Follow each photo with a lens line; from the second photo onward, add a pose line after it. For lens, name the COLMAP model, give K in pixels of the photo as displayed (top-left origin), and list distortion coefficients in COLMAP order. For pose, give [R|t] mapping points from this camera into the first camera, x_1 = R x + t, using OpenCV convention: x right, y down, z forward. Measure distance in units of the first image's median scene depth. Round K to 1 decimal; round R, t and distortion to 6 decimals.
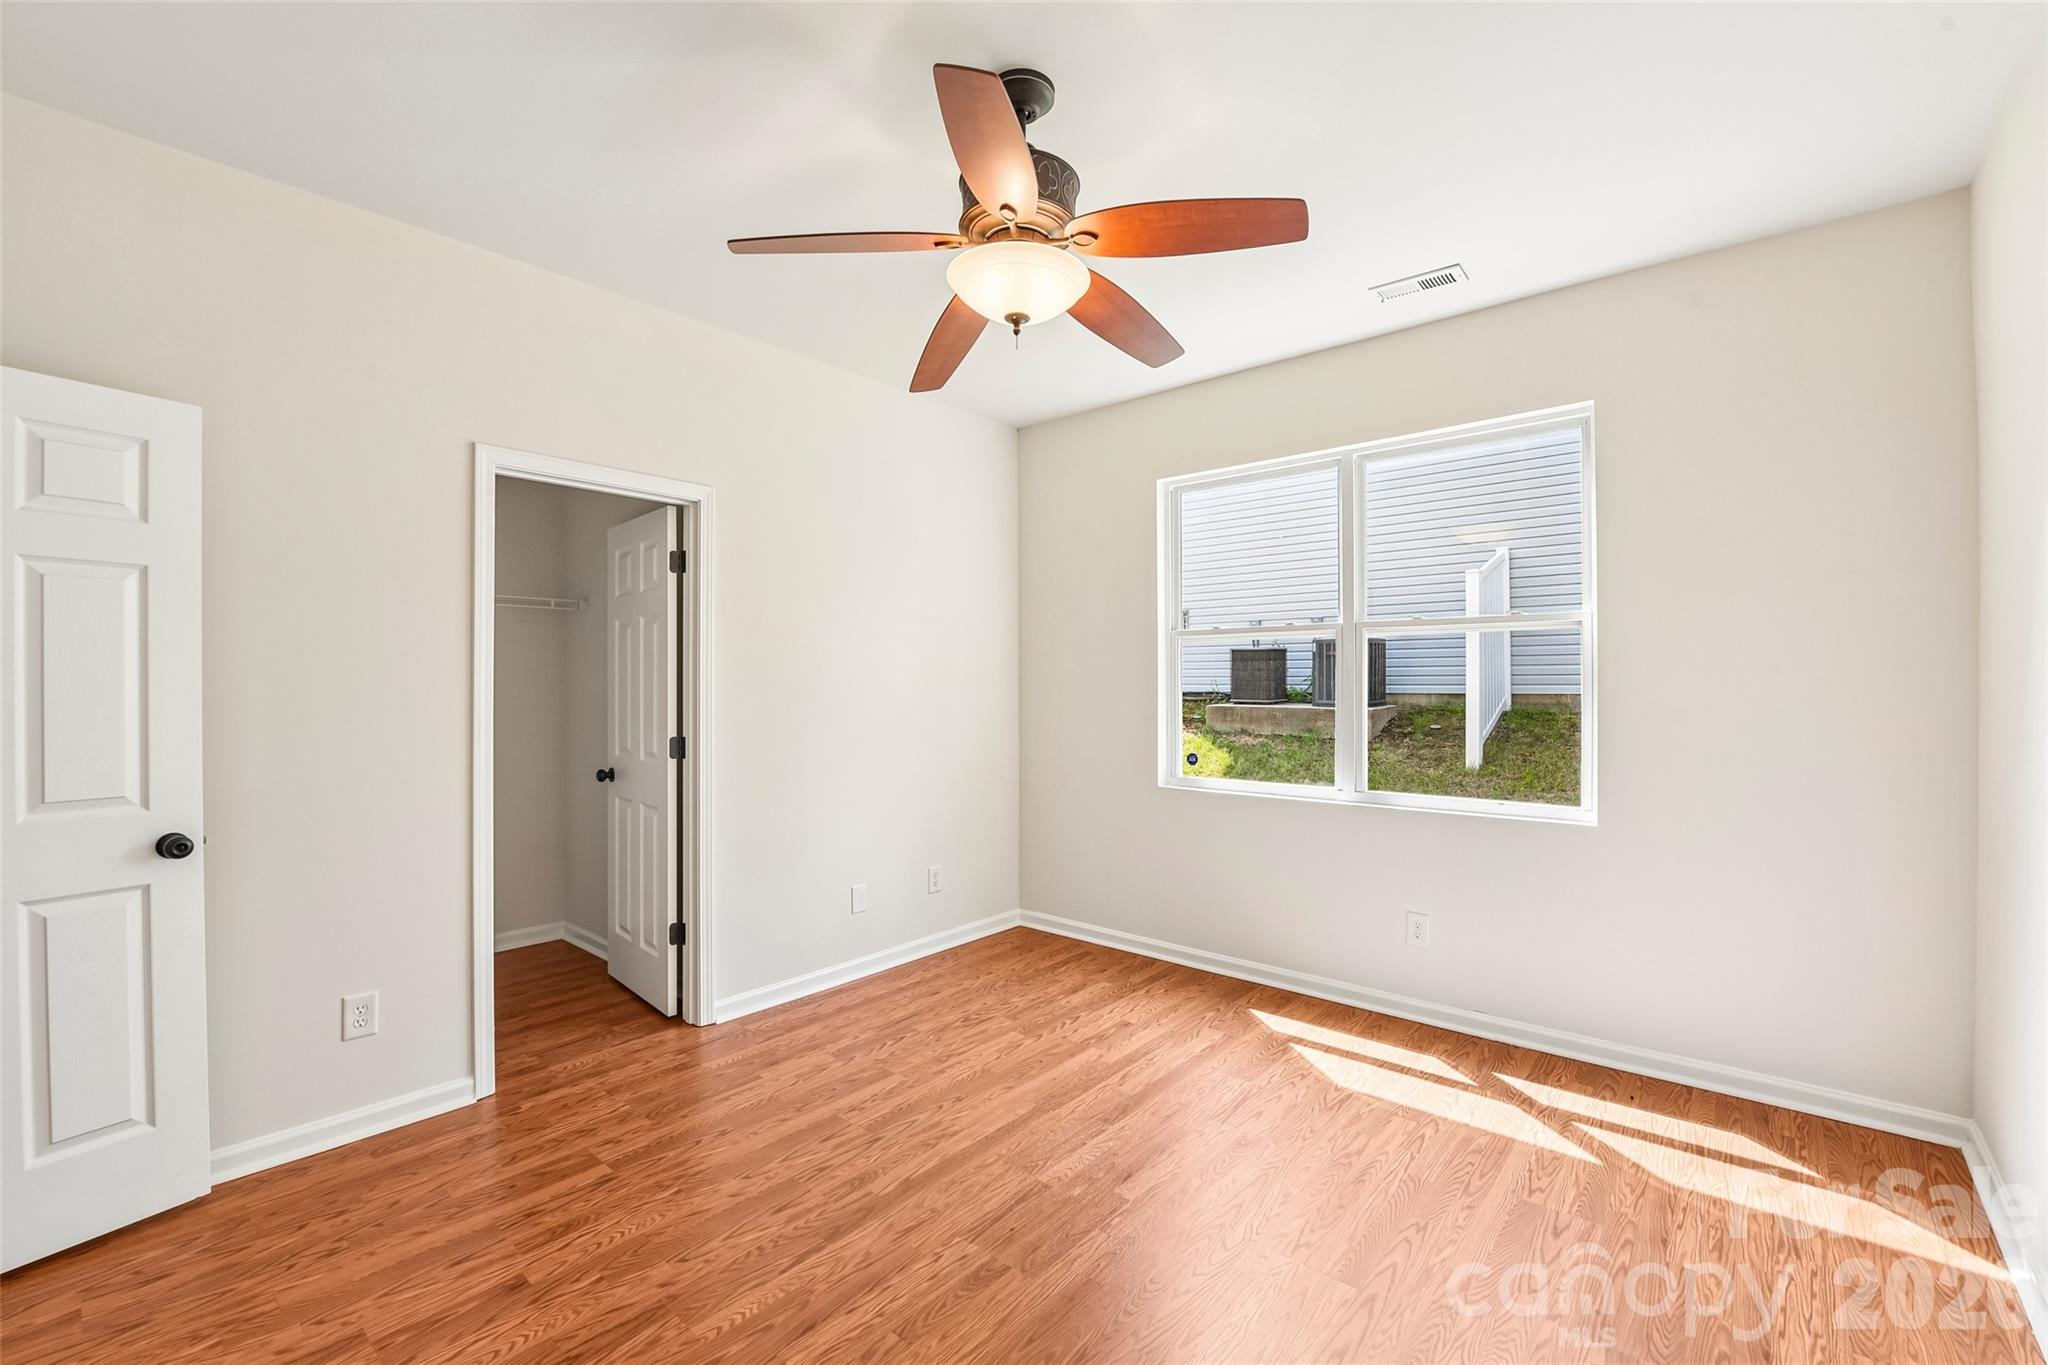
lens RADIAL K [[859.4, 0, 1043.2], [0, 859.4, 688.2], [0, 0, 1]] dist [-0.017293, -0.000858]
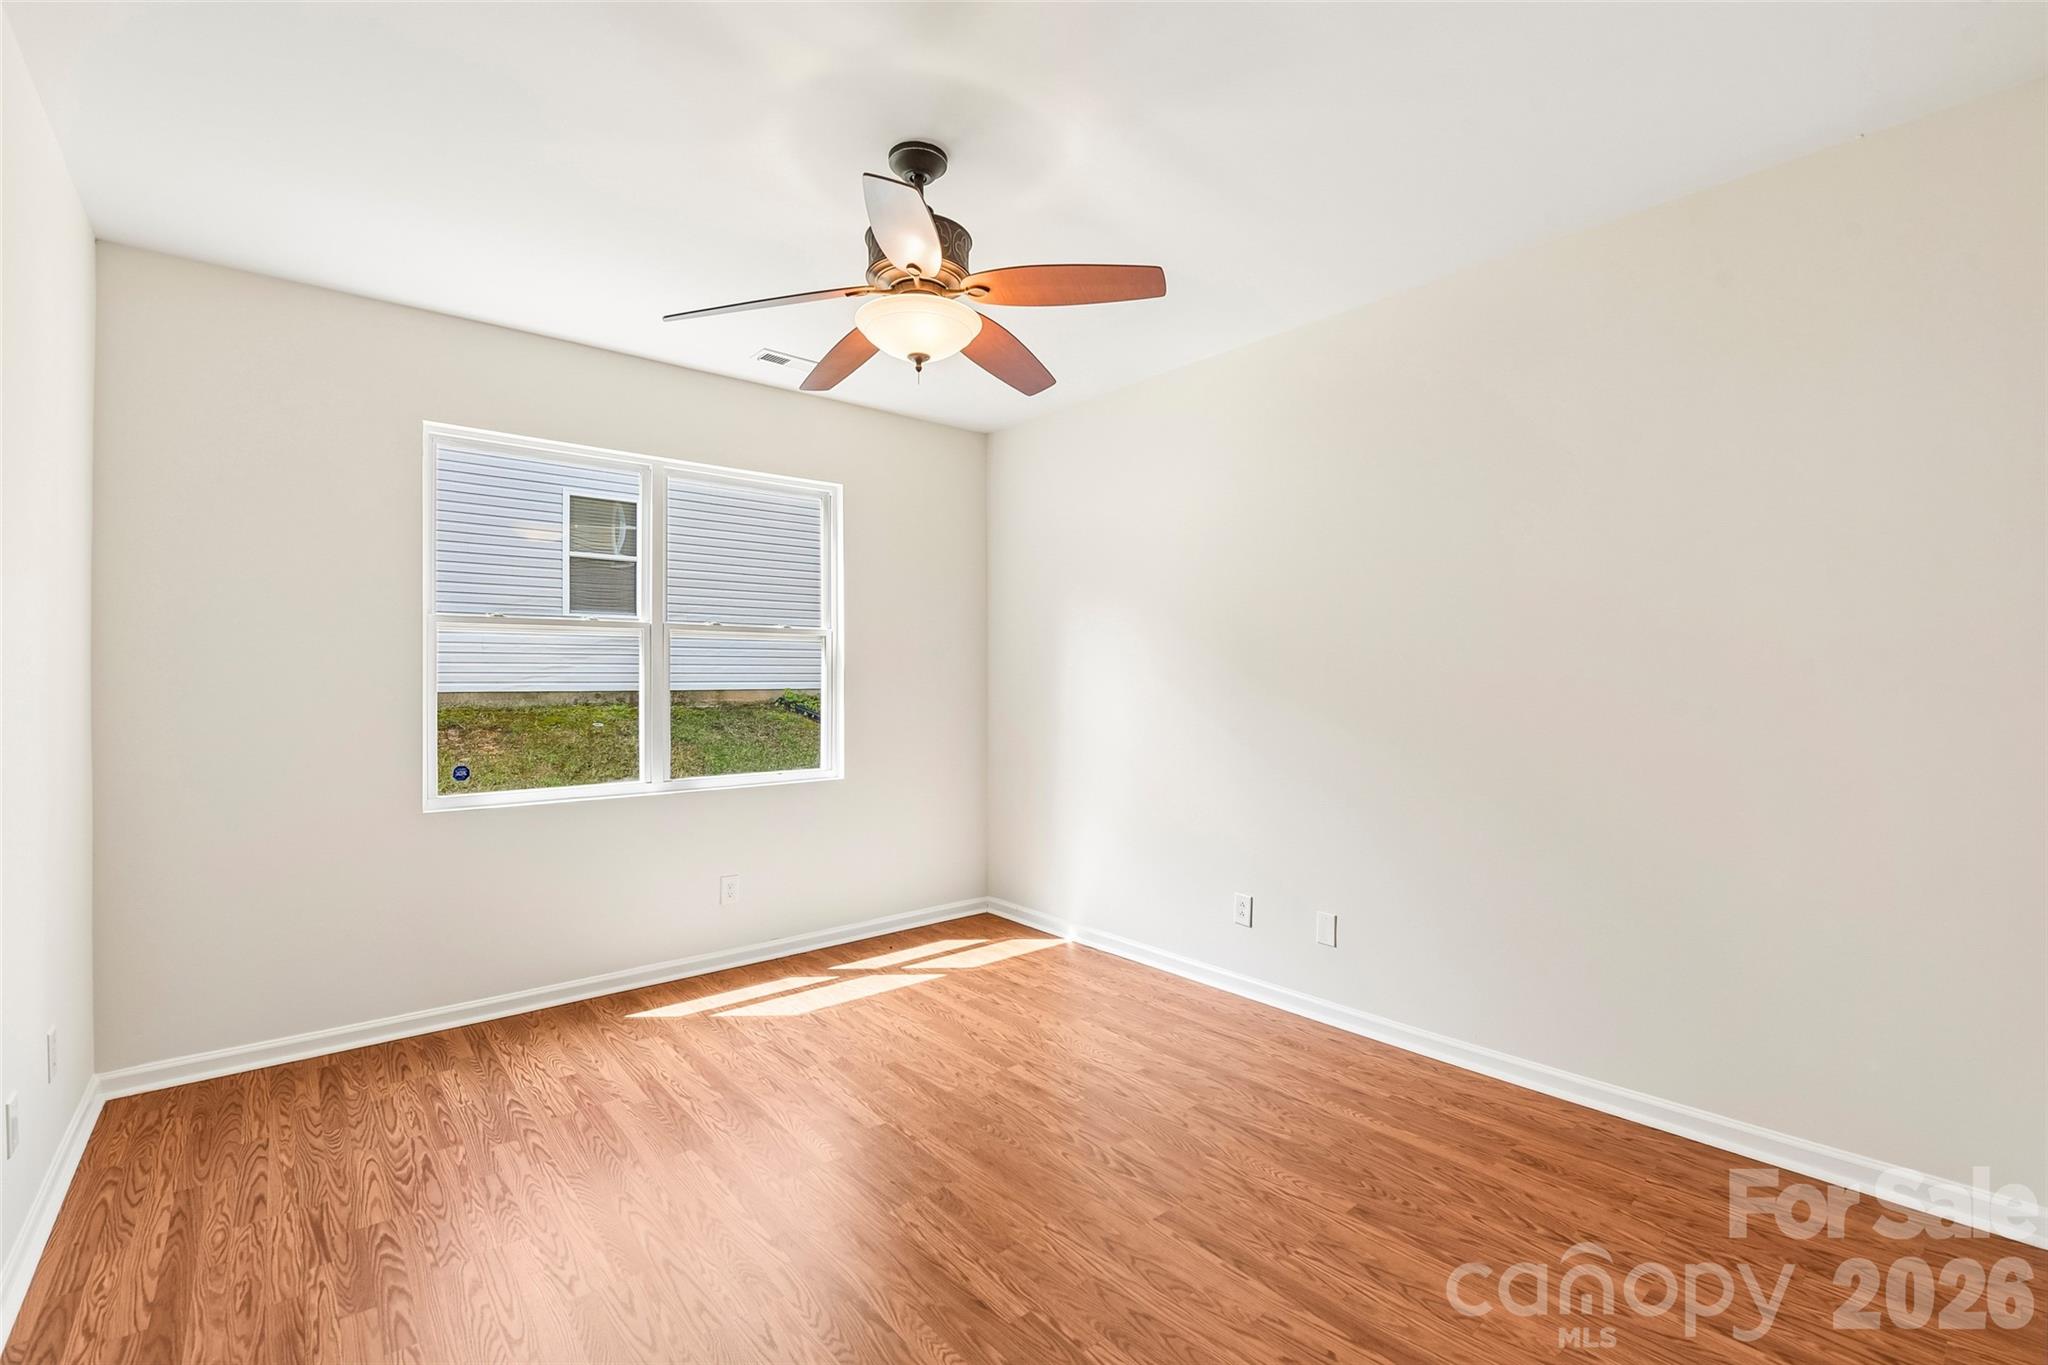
lens RADIAL K [[859.4, 0, 1044.2], [0, 859.4, 675.3], [0, 0, 1]] dist [-0.017293, -0.000858]
pose [[0.155087, 0.004918, 0.987889, -0.697053], [0.009658, 0.999932, -0.006494, -0.000898], [-0.987854, 0.010549, 0.155029, 0.409548]]
